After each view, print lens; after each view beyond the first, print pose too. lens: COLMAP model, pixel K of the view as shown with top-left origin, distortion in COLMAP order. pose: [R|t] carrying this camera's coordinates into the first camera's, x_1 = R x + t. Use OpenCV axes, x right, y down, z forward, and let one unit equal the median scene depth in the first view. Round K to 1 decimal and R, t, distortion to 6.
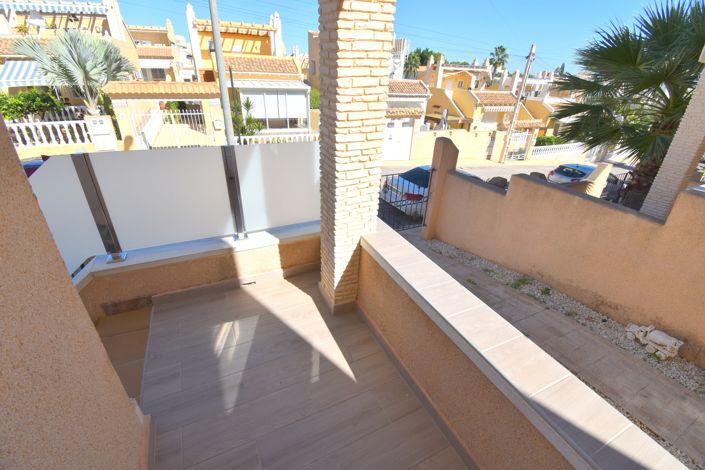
lens RADIAL K [[308.4, 0, 351.6], [0, 308.4, 233.0], [0, 0, 1]] dist [-0.004039, -0.007433]
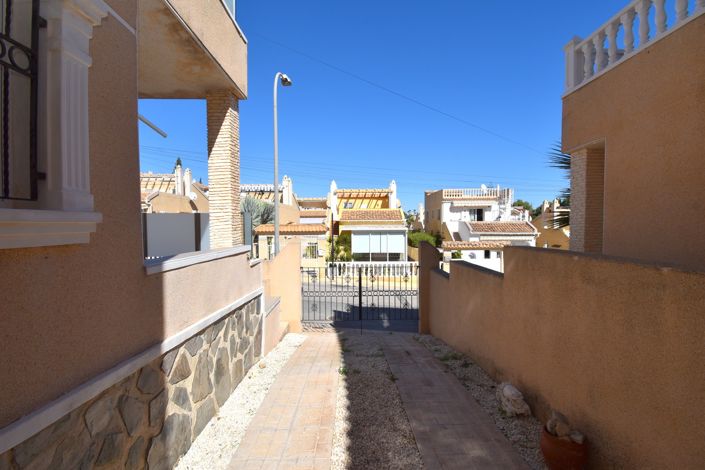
lens RADIAL K [[308.4, 0, 355.1], [0, 308.4, 232.8], [0, 0, 1]] dist [-0.004039, -0.007433]
pose [[0.904750, -0.034702, -0.424528, 0.144293], [-0.160071, 0.895918, -0.414377, 0.053841], [0.394722, 0.442862, 0.805027, -0.028960]]
